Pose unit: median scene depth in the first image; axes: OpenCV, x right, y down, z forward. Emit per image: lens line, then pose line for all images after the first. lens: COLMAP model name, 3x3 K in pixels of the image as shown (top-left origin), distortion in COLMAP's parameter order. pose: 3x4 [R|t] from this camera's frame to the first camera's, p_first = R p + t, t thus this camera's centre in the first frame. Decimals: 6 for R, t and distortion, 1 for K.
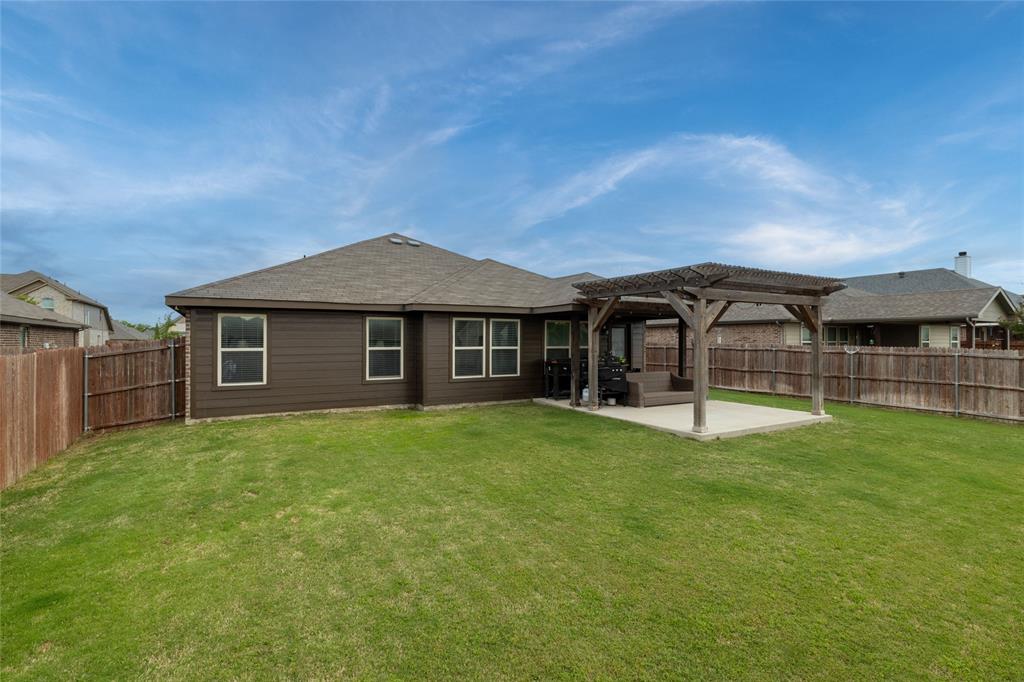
lens RADIAL K [[486.3, 0, 511.0], [0, 486.3, 332.3], [0, 0, 1]] dist [-0.000654, 0.000120]
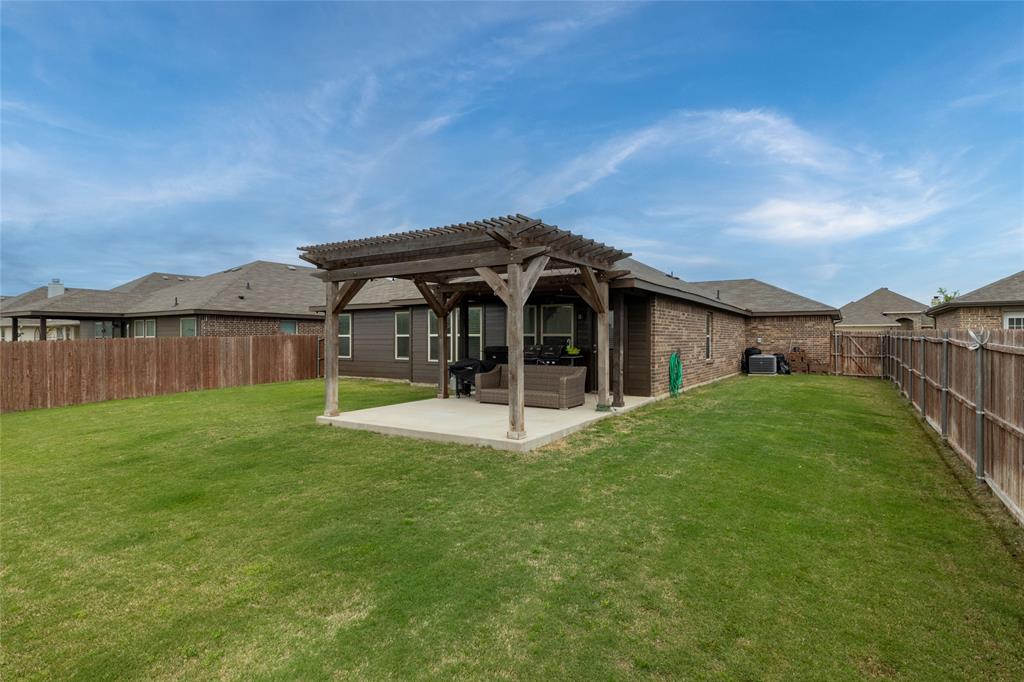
lens RADIAL K [[514.6, 0, 512.4], [0, 514.6, 337.5], [0, 0, 1]] dist [0.002070, 0.000406]
pose [[0.457605, 0.000812, -0.889155, 1.039804], [0.016459, 0.999820, 0.009384, 0.028322], [0.889003, -0.018929, 0.457510, 0.591119]]
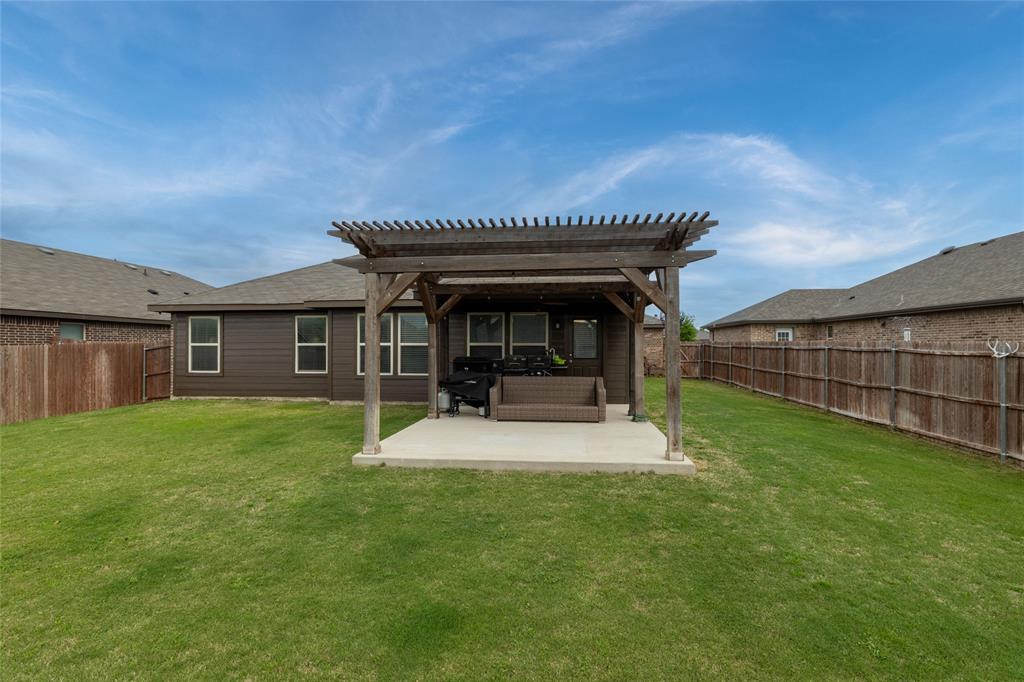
lens RADIAL K [[491.6, 0, 509.2], [0, 491.6, 341.1], [0, 0, 1]] dist [0.001477, 0.000313]
pose [[0.805809, -0.004585, -0.592158, 0.697073], [0.010347, 0.999926, 0.006338, 0.022308], [0.592085, -0.011235, 0.805797, 0.363137]]
